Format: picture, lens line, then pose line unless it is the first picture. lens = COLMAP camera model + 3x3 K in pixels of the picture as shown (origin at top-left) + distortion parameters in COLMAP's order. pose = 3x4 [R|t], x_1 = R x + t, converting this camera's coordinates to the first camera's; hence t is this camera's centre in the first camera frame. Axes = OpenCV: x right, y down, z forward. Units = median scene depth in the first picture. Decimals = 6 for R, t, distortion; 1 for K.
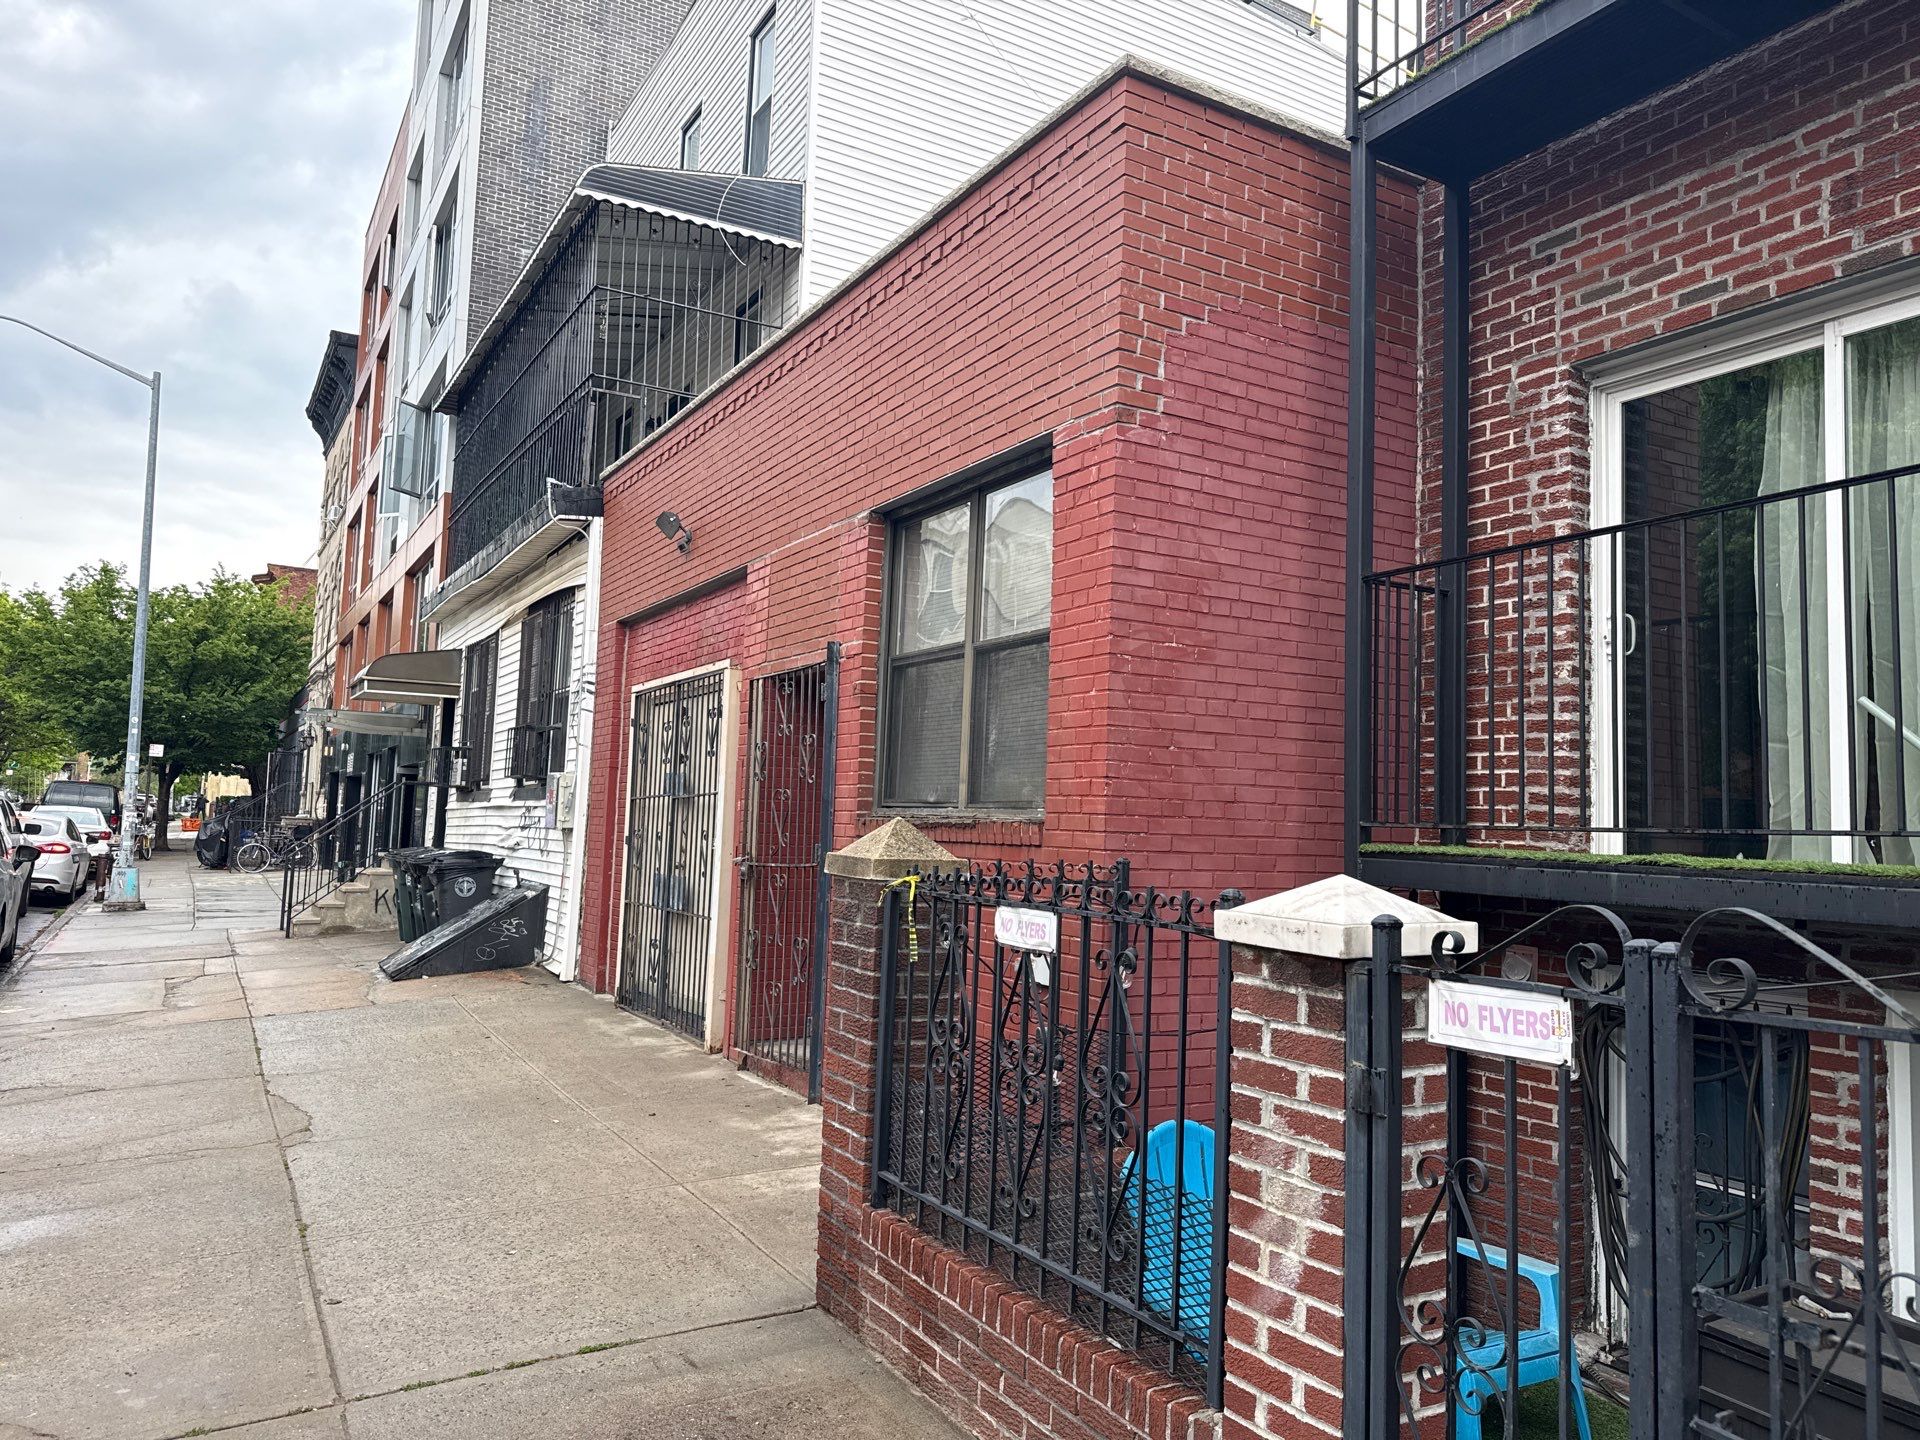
lens RADIAL K [[1346.8, 0, 960.0], [0, 1346.8, 720.0], [0, 0, 1]] dist [0.056892, -0.072813]
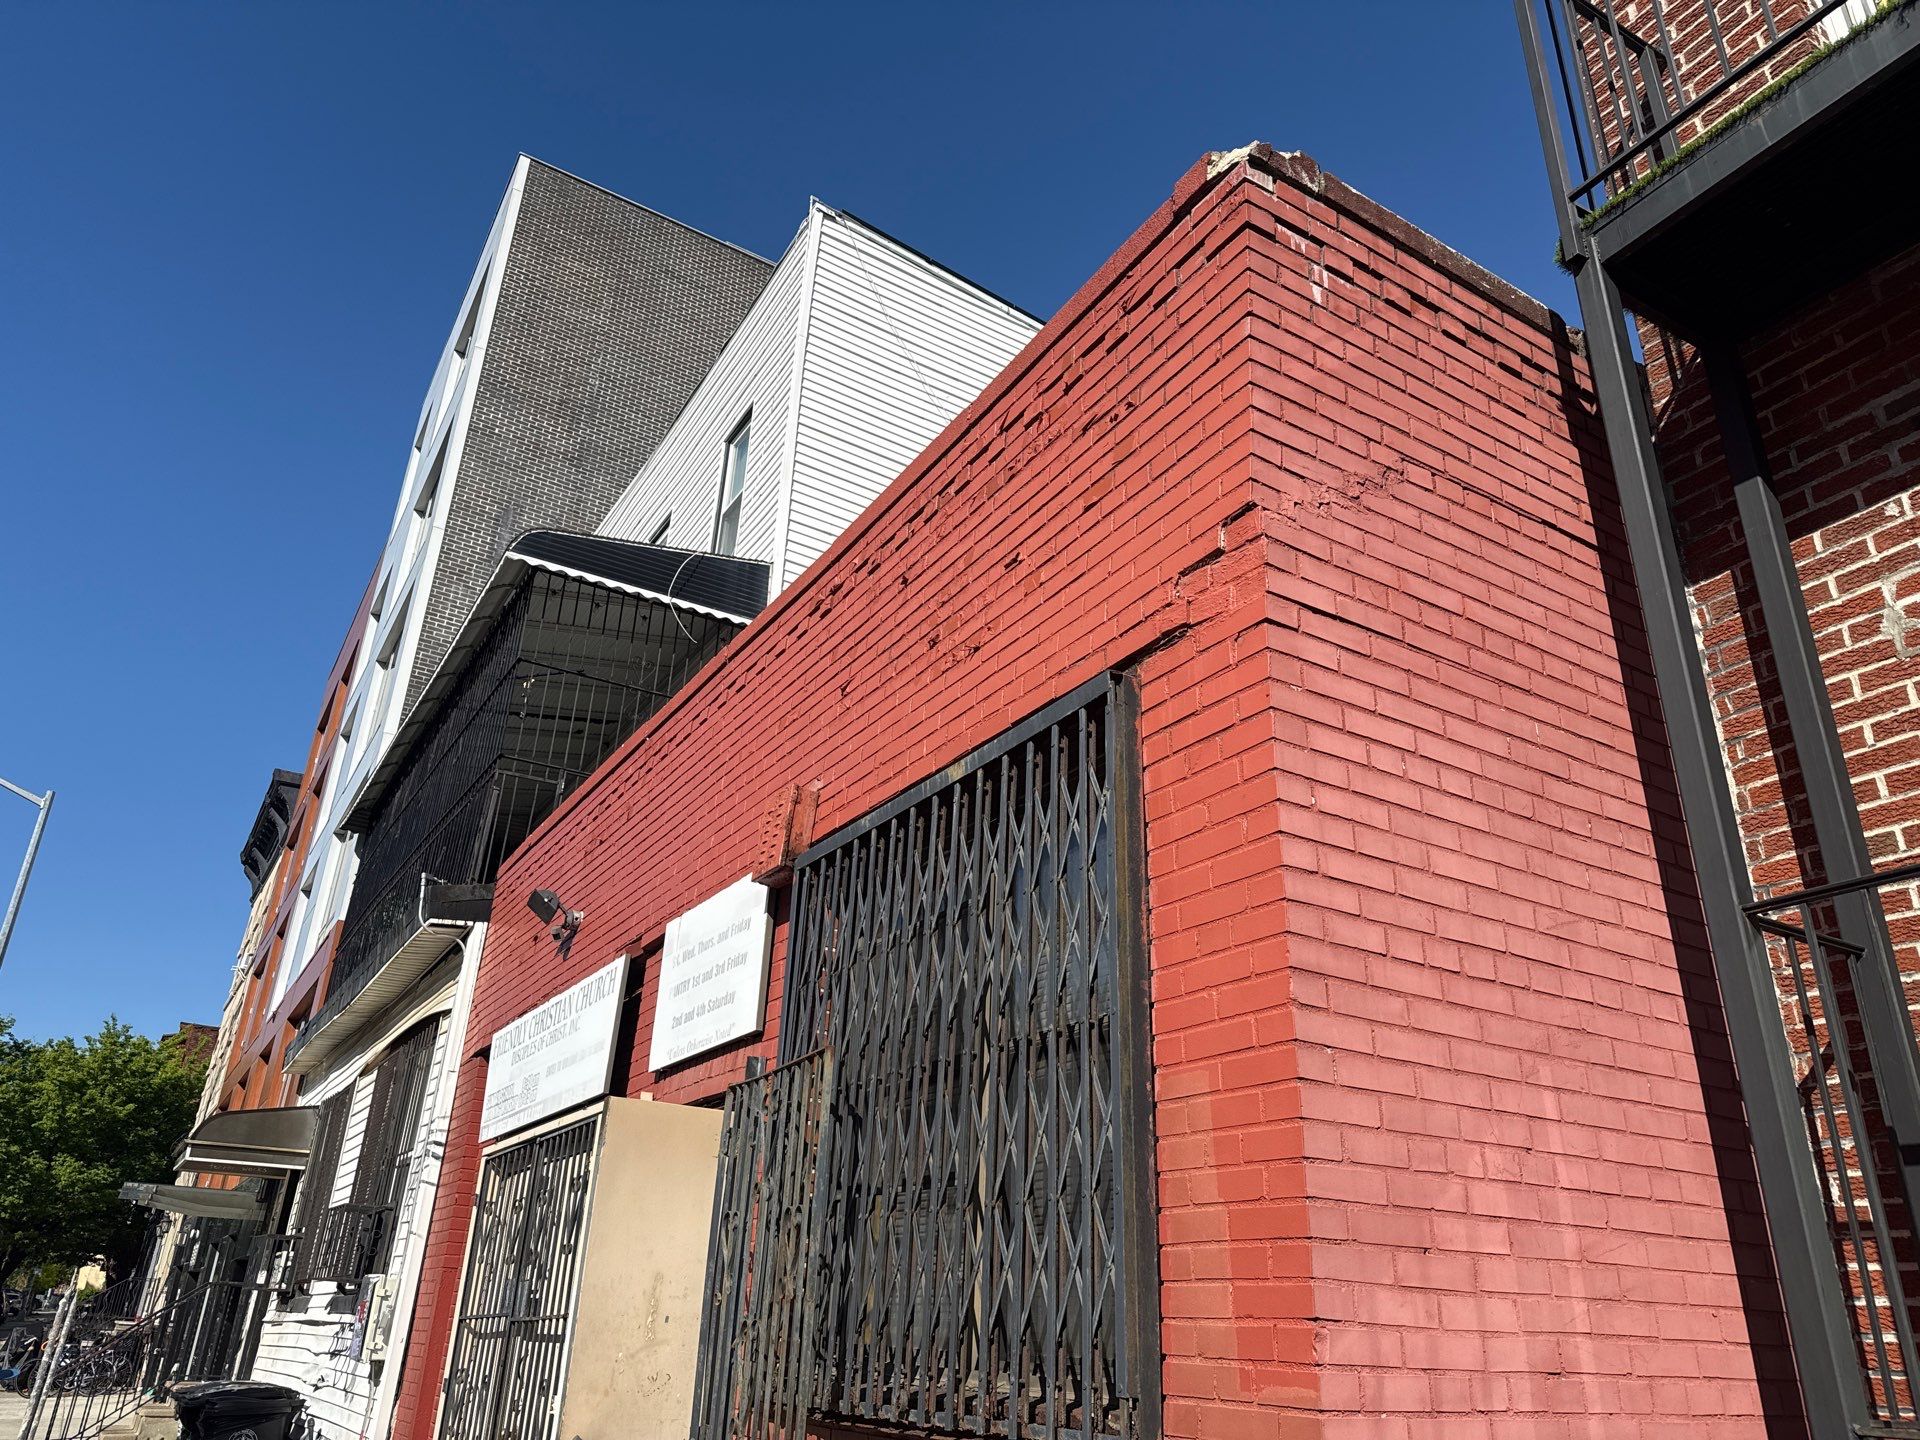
lens RADIAL K [[1338.2, 0, 960.0], [0, 1338.2, 720.0], [0, 0, 1]] dist [0.044750, -0.055232]
pose [[0.999571, 0.016250, 0.024366, -0.021430], [-0.007016, 0.940589, -0.339474, 0.006347], [-0.028435, 0.339157, 0.940300, 0.430829]]
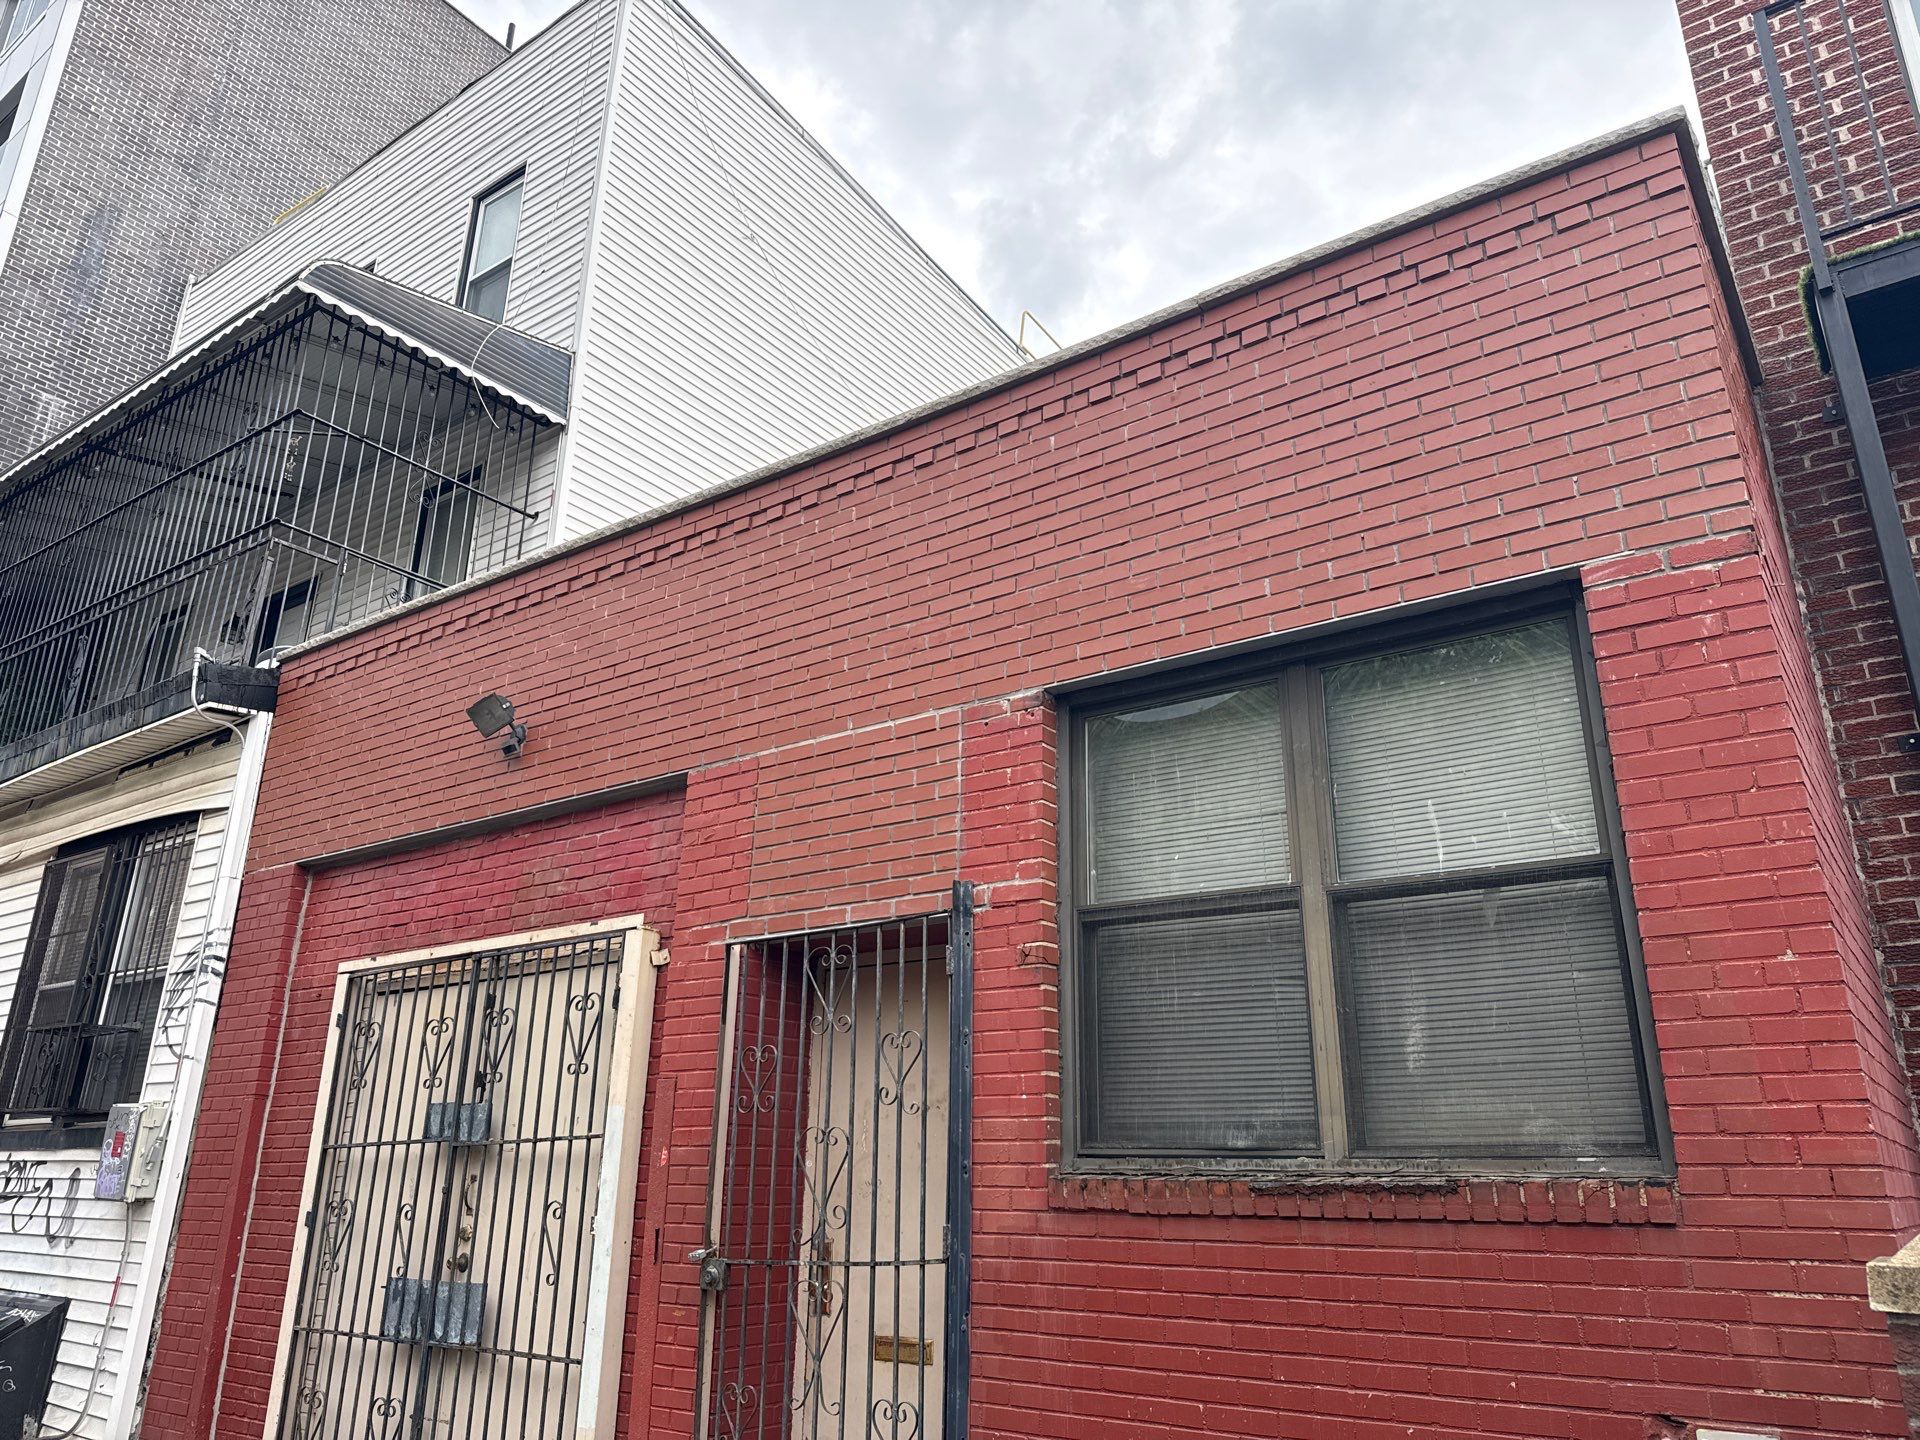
lens RADIAL K [[1350.2, 0, 957.6], [0, 1350.2, 702.9], [0, 0, 1]] dist [0.020862, -0.024332]
pose [[0.910301, 0.120568, 0.396000, -0.440954], [-0.016763, 0.966595, -0.255760, 0.028082], [-0.413608, 0.226181, 0.881913, 0.506851]]
